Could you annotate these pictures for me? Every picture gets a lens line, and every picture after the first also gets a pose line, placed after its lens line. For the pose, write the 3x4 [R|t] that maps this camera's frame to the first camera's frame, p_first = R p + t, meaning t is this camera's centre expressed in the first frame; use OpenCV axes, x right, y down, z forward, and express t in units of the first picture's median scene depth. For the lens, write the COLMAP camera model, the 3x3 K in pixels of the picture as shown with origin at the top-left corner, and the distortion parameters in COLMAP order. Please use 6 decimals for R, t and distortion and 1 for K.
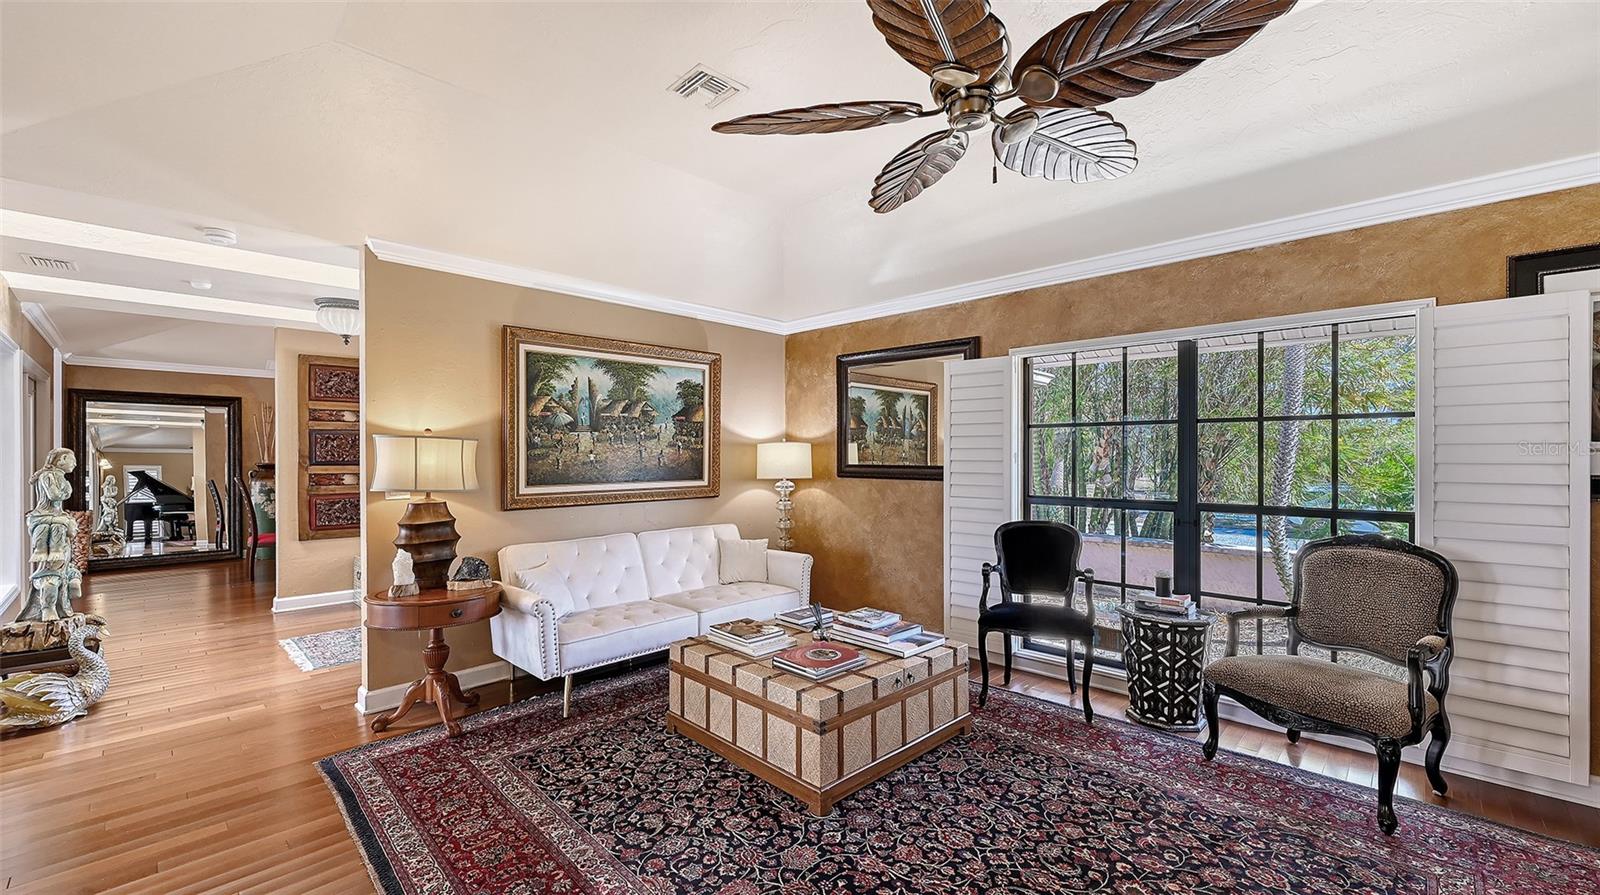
lens RADIAL K [[640.1, 0, 806.2], [0, 640.1, 456.3], [0, 0, 1]] dist [-0.001131, -0.000123]
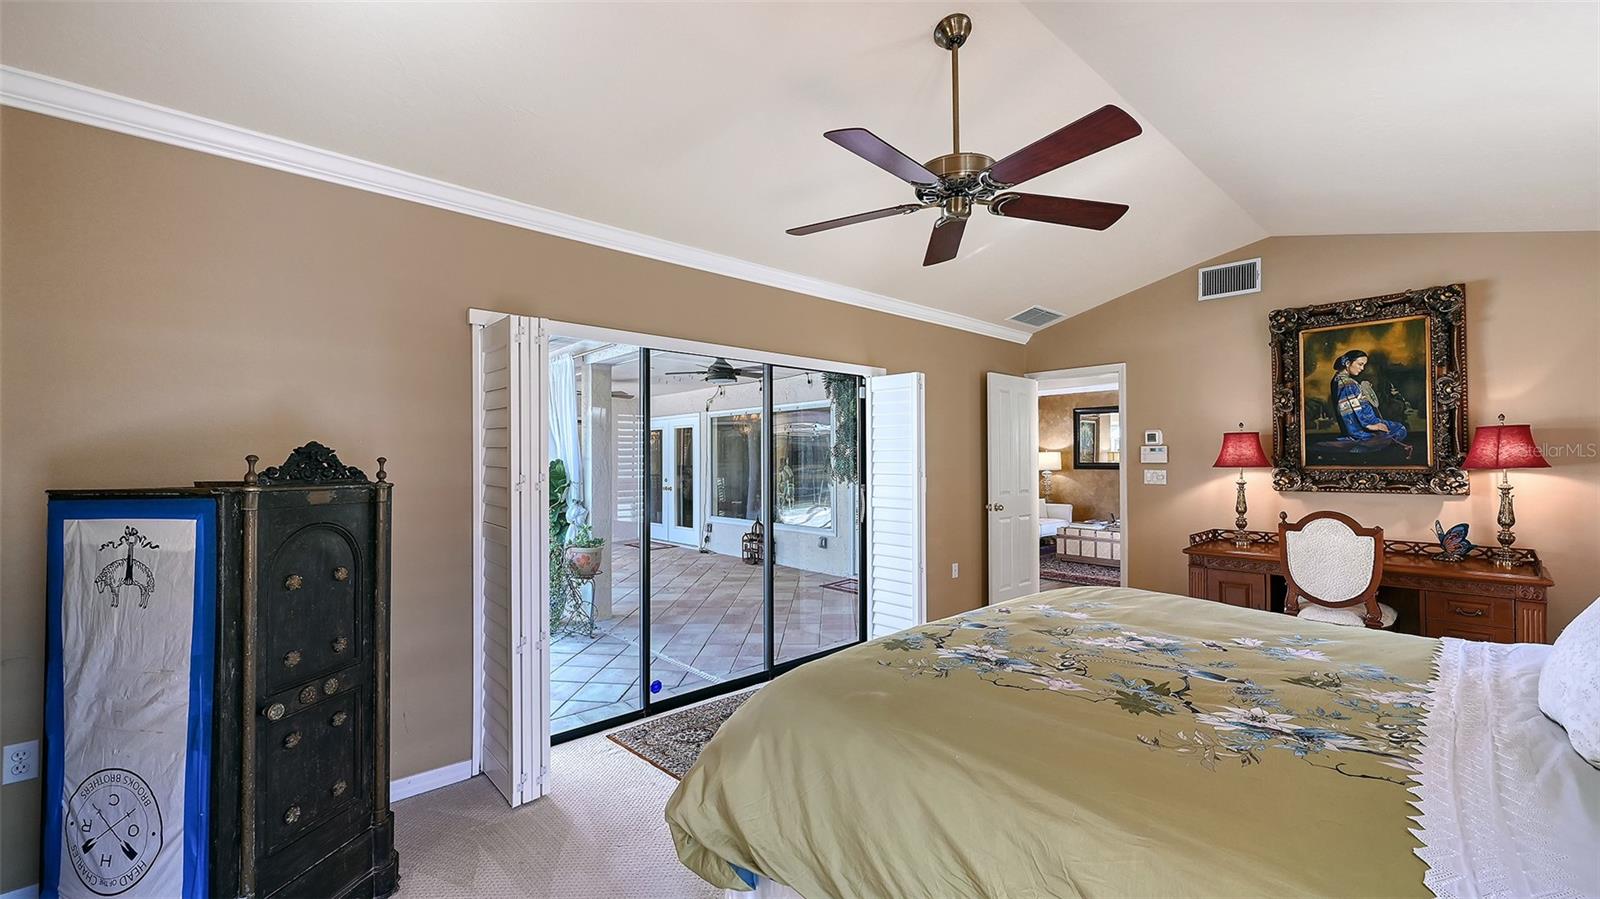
lens RADIAL K [[640.1, 0, 808.3], [0, 640.1, 448.9], [0, 0, 1]] dist [-0.001131, -0.000123]
pose [[0.998630, -0.000327, -0.052317, -0.817105], [-0.000508, 0.999873, -0.015954, 0.003121], [0.052315, 0.015958, 0.998503, -1.270017]]
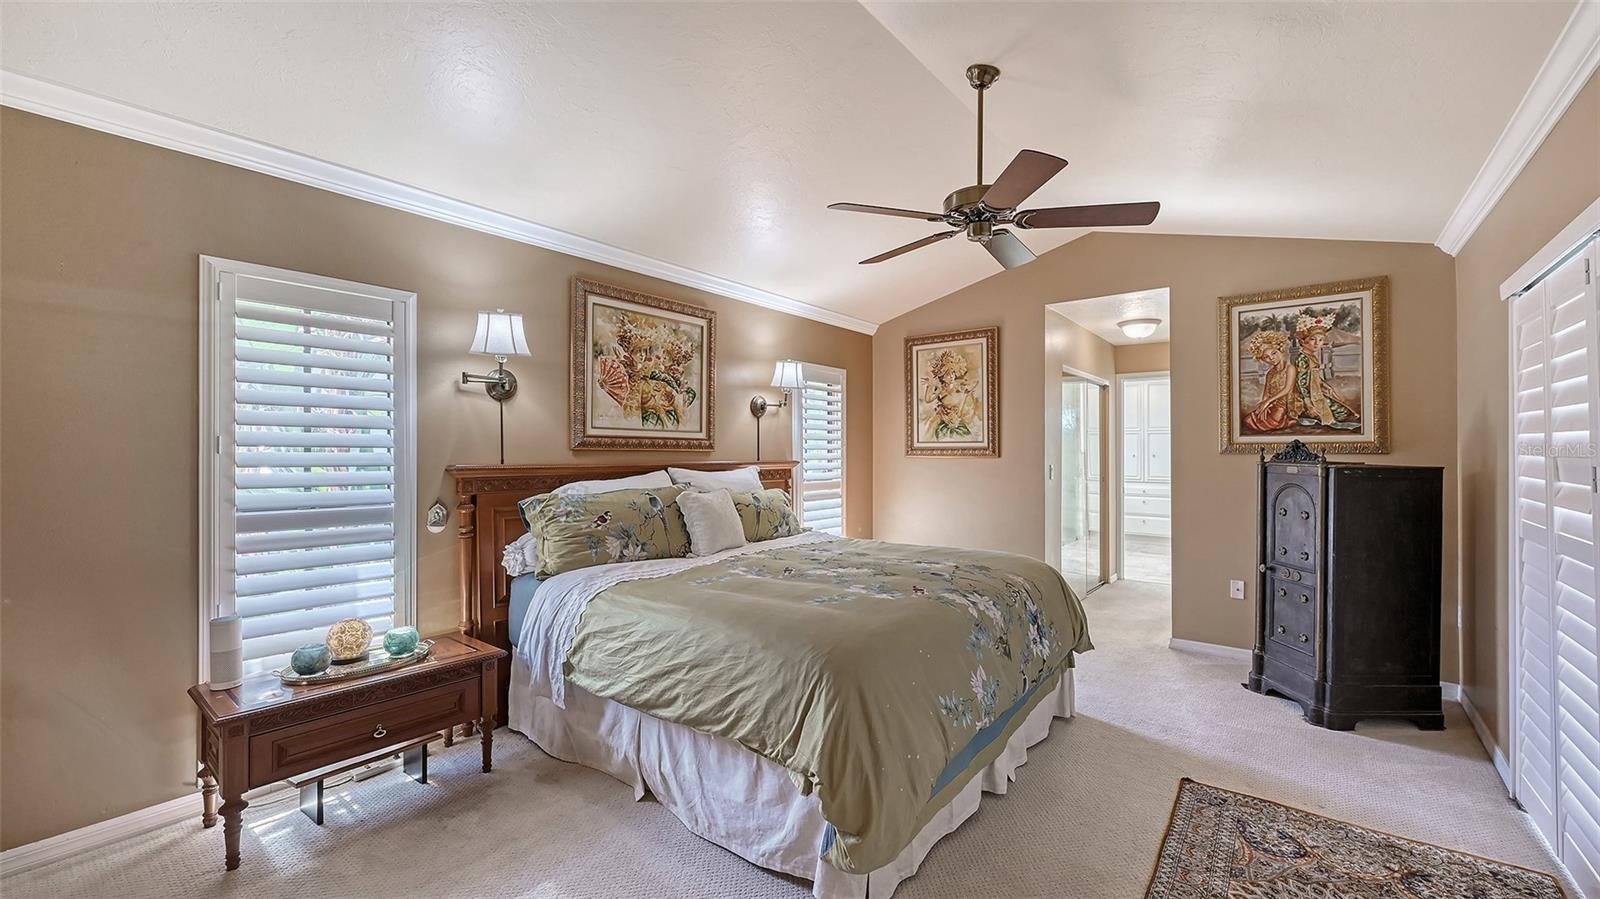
lens RADIAL K [[640.1, 0, 812.0], [0, 640.1, 451.1], [0, 0, 1]] dist [-0.001131, -0.000123]
pose [[-0.994966, 0.004303, -0.100123, -0.483117], [0.004131, 0.999990, 0.001924, 0.000802], [0.100130, 0.001501, -0.994973, -0.091659]]
